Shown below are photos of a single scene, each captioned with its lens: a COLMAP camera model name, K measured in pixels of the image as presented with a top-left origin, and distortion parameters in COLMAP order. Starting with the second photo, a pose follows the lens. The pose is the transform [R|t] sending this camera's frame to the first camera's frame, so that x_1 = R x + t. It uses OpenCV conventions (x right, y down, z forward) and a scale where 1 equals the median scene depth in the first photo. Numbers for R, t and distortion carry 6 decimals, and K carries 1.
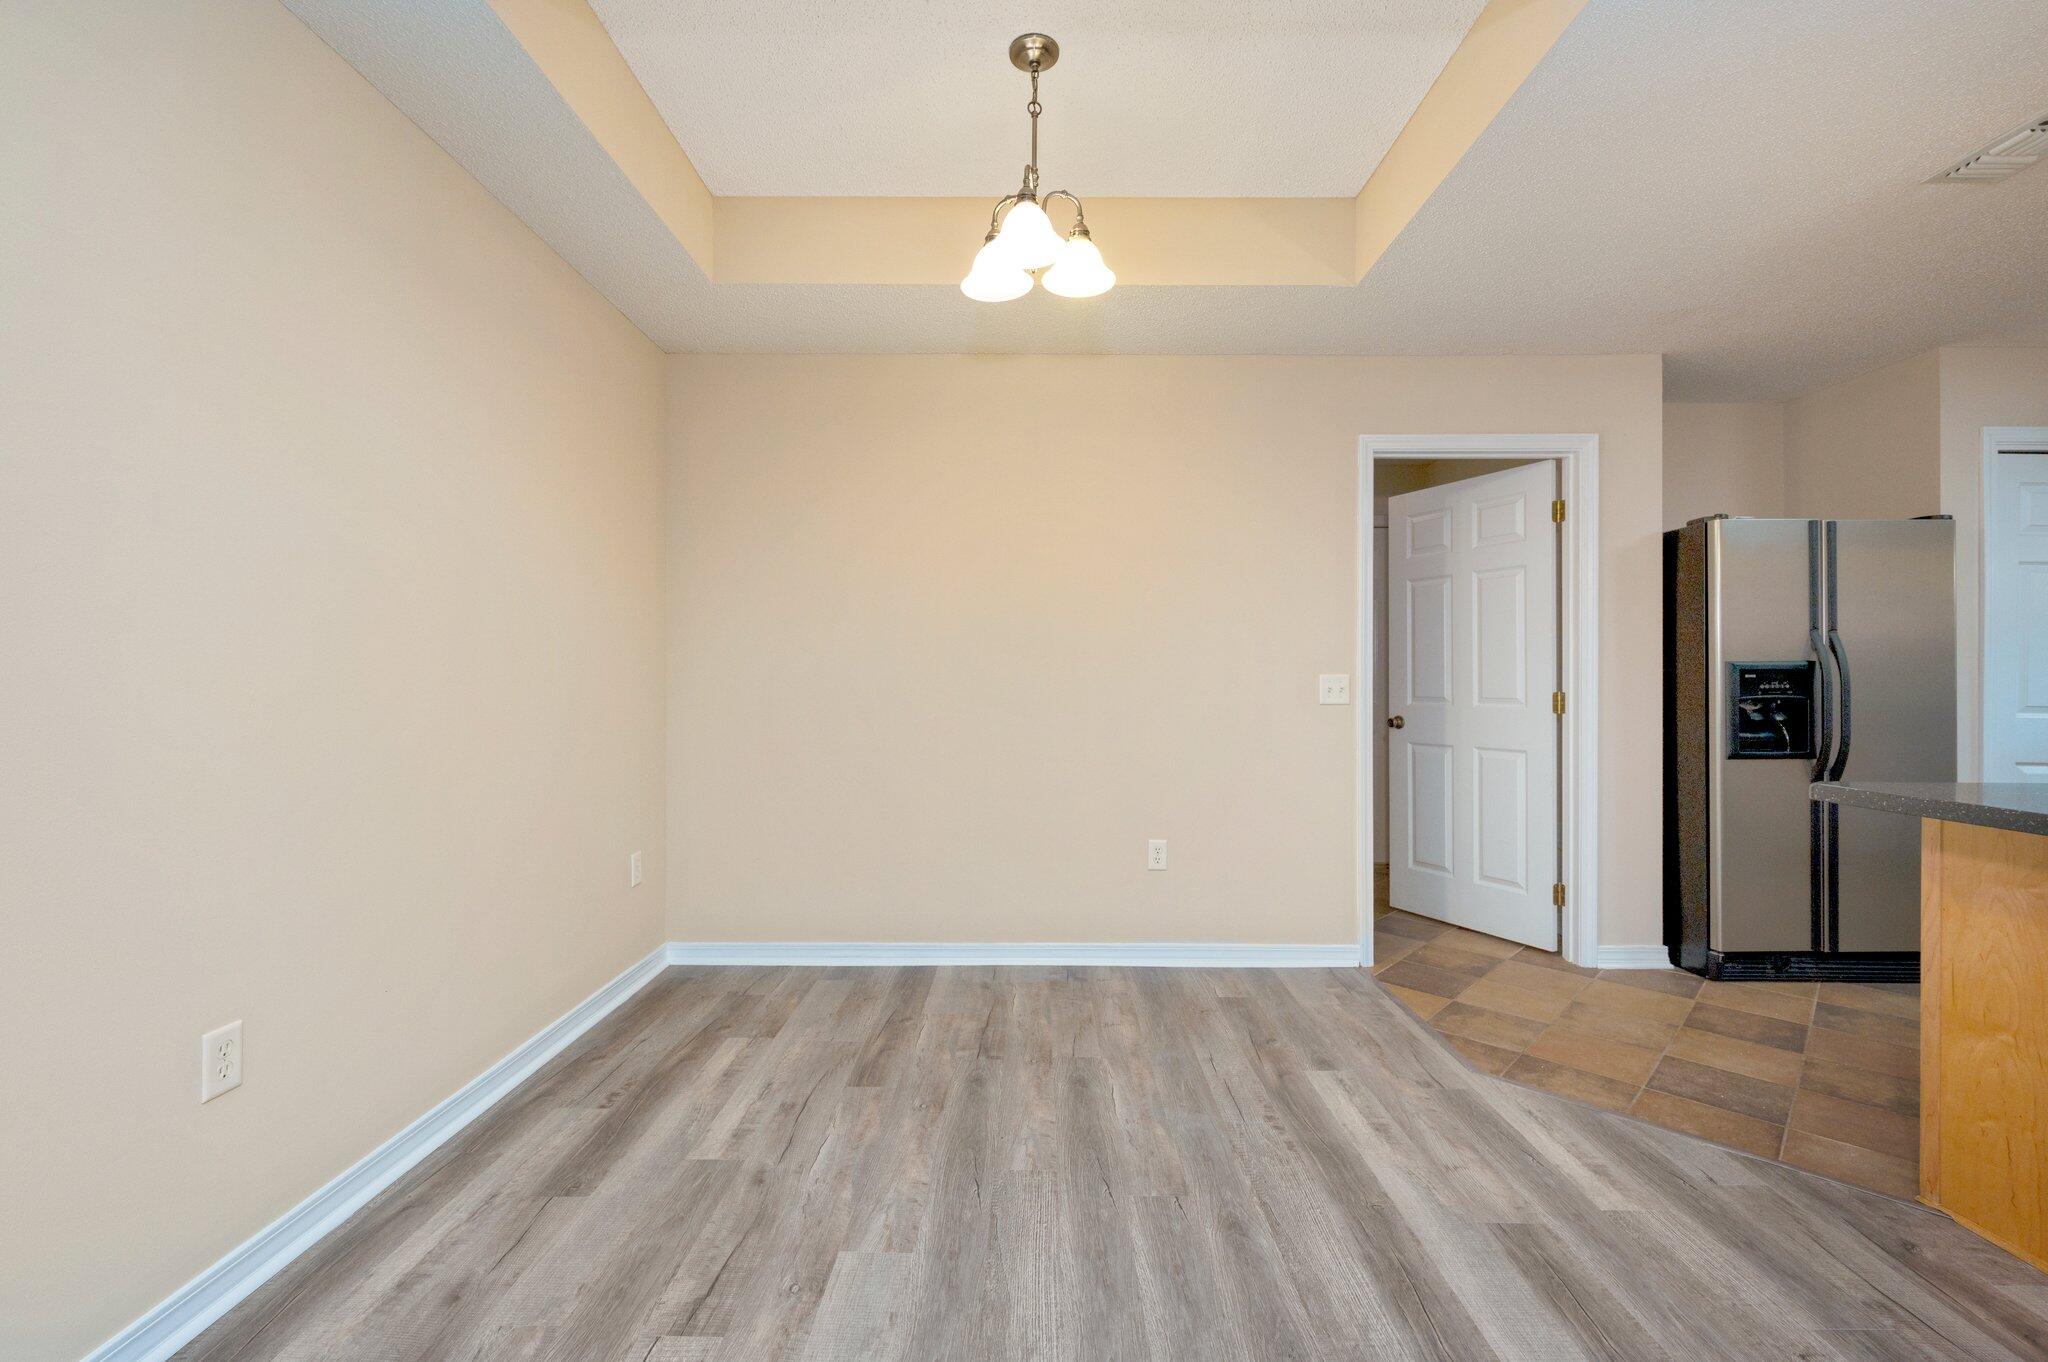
lens RADIAL K [[850.7, 0, 1024.0], [0, 850.7, 681.0], [0, 0, 1]] dist [-0.000359, -0.000006]
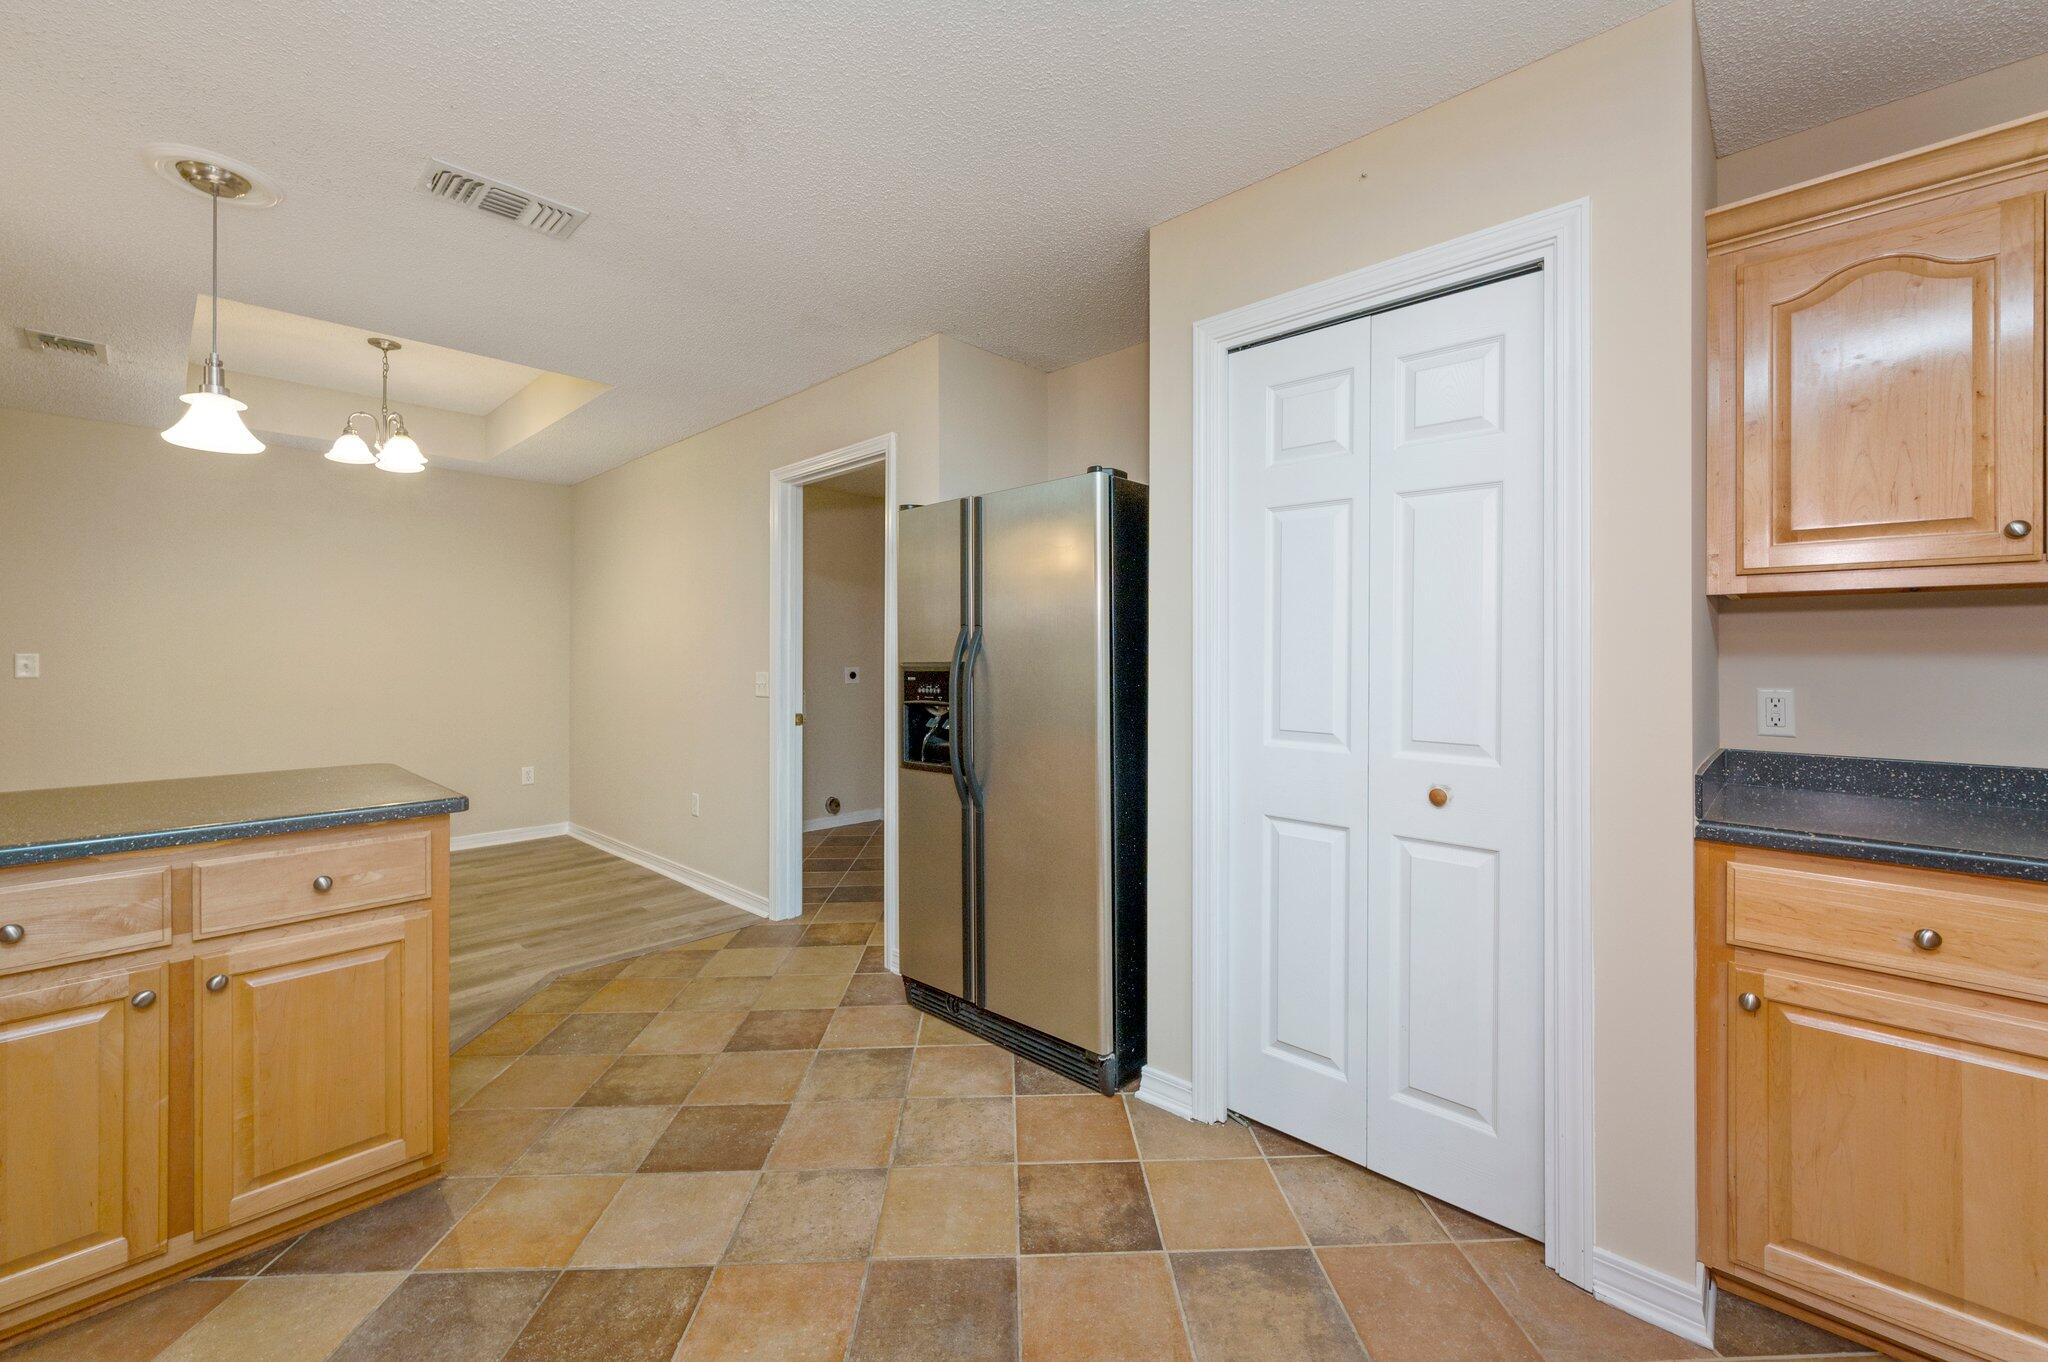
lens RADIAL K [[828.3, 0, 1047.5], [0, 828.3, 647.4], [0, 0, 1]] dist [0.000098, 0.000099]
pose [[0.735611, -0.011510, -0.677306, 1.695880], [0.008942, 0.999934, -0.007281, -0.034260], [0.677345, -0.000700, 0.735665, 0.479247]]
